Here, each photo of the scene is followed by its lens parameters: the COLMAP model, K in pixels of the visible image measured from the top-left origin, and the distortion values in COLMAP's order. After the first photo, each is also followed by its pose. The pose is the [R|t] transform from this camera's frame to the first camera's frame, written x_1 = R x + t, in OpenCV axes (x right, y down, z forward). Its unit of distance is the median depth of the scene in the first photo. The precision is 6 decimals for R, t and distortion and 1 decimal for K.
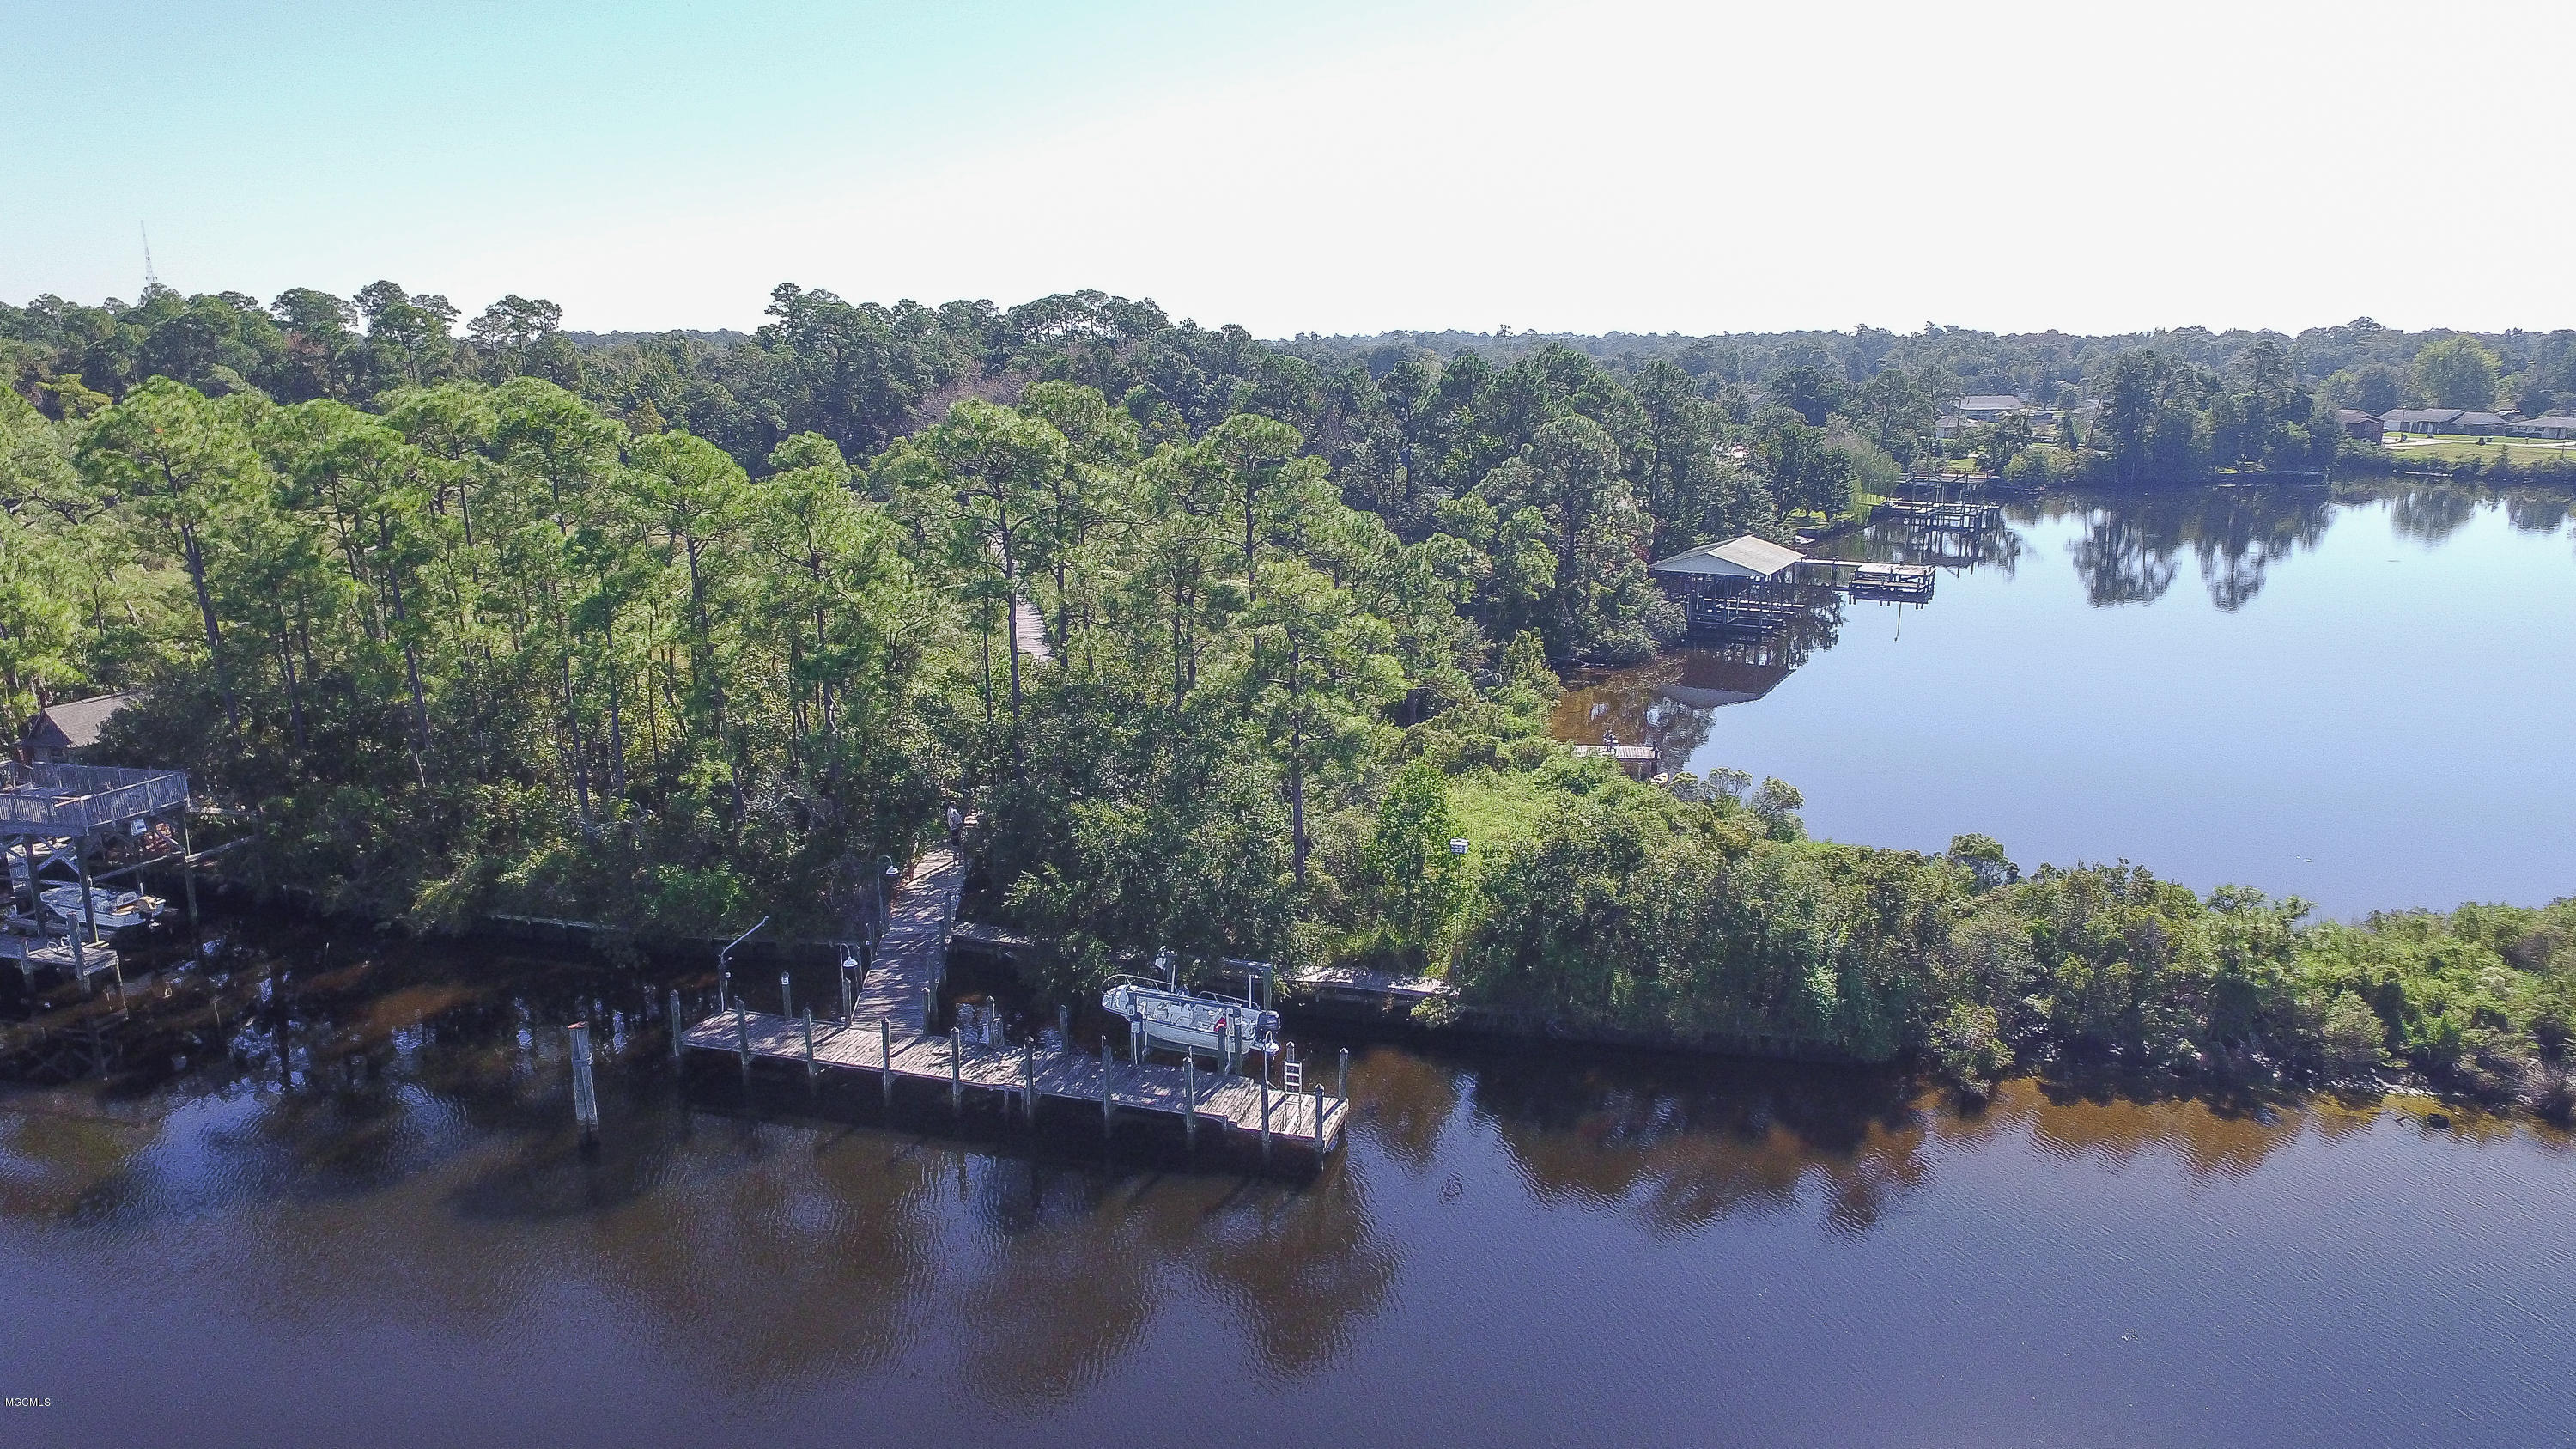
lens RADIAL K [[1528.7, 0, 1288.0], [0, 1528.7, 724.5], [0, 0, 1]] dist [0.001987, 0.003230]
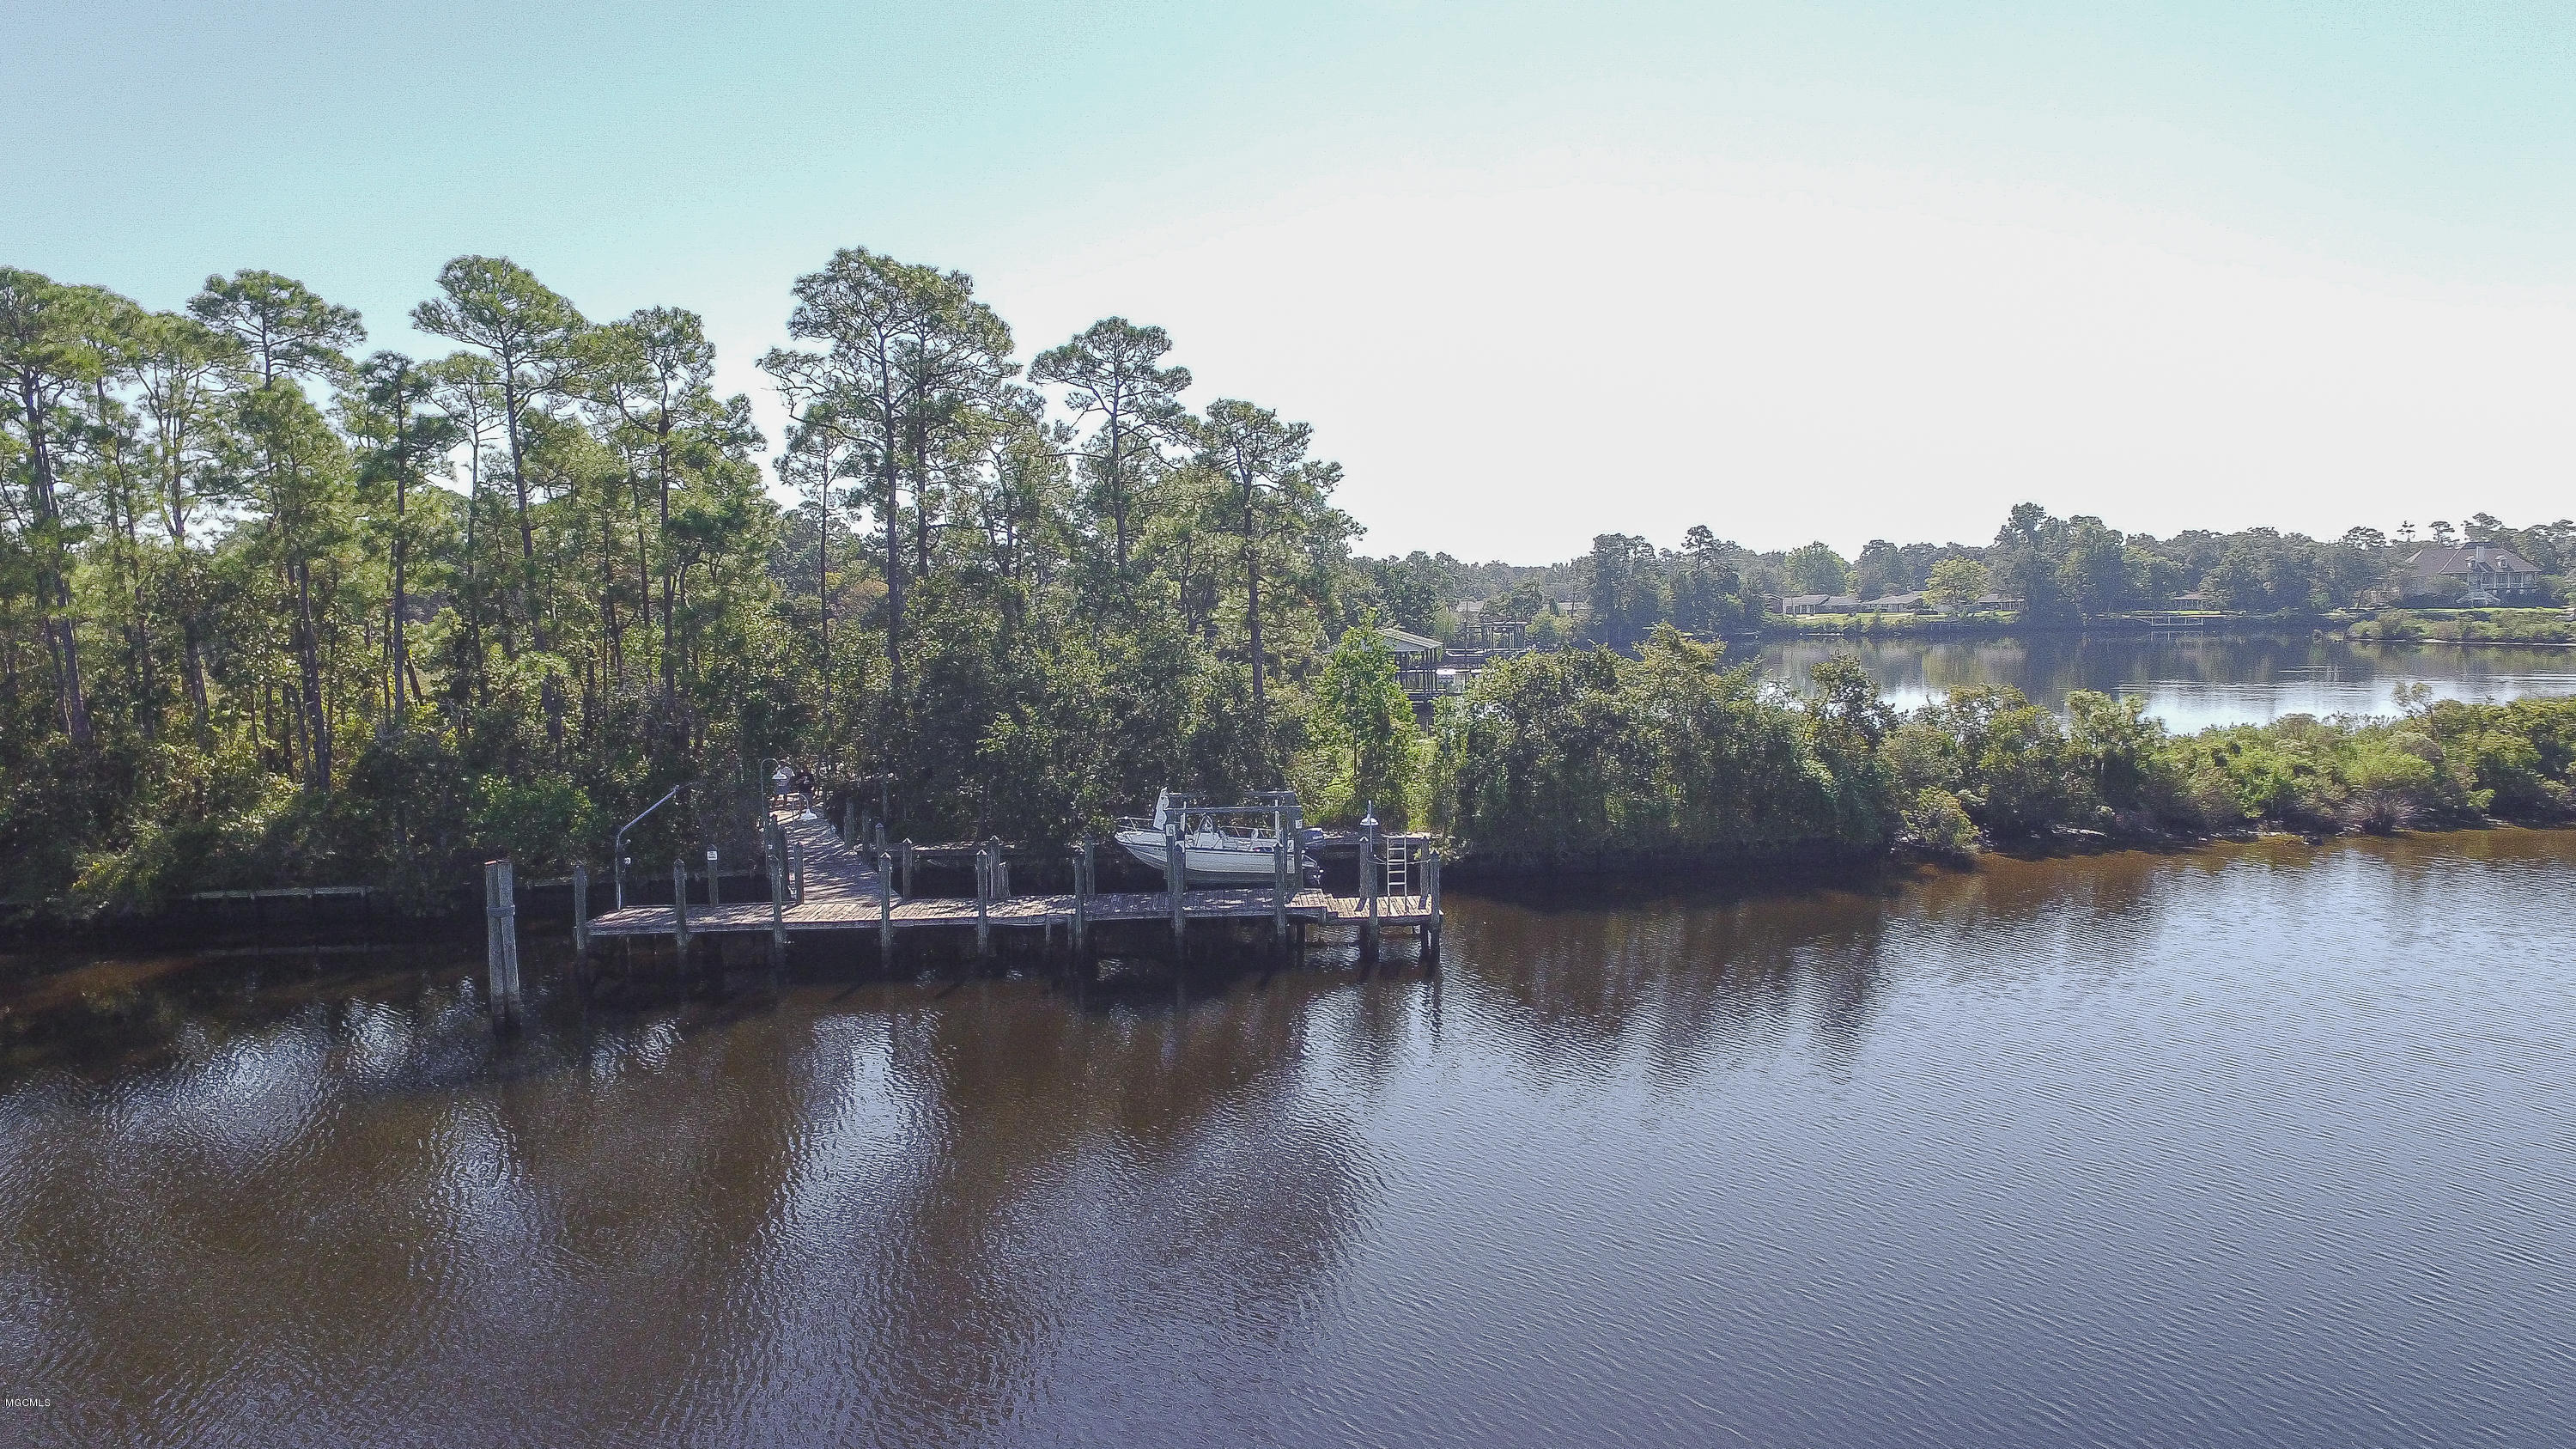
lens RADIAL K [[1489.9, 0, 1288.0], [0, 1489.9, 724.5], [0, 0, 1]] dist [0.001843, 0.001569]
pose [[0.950894, -0.048271, 0.305729, -0.242558], [0.092660, 0.986858, -0.132383, 0.202495], [-0.295321, 0.154211, 0.942870, 0.141636]]
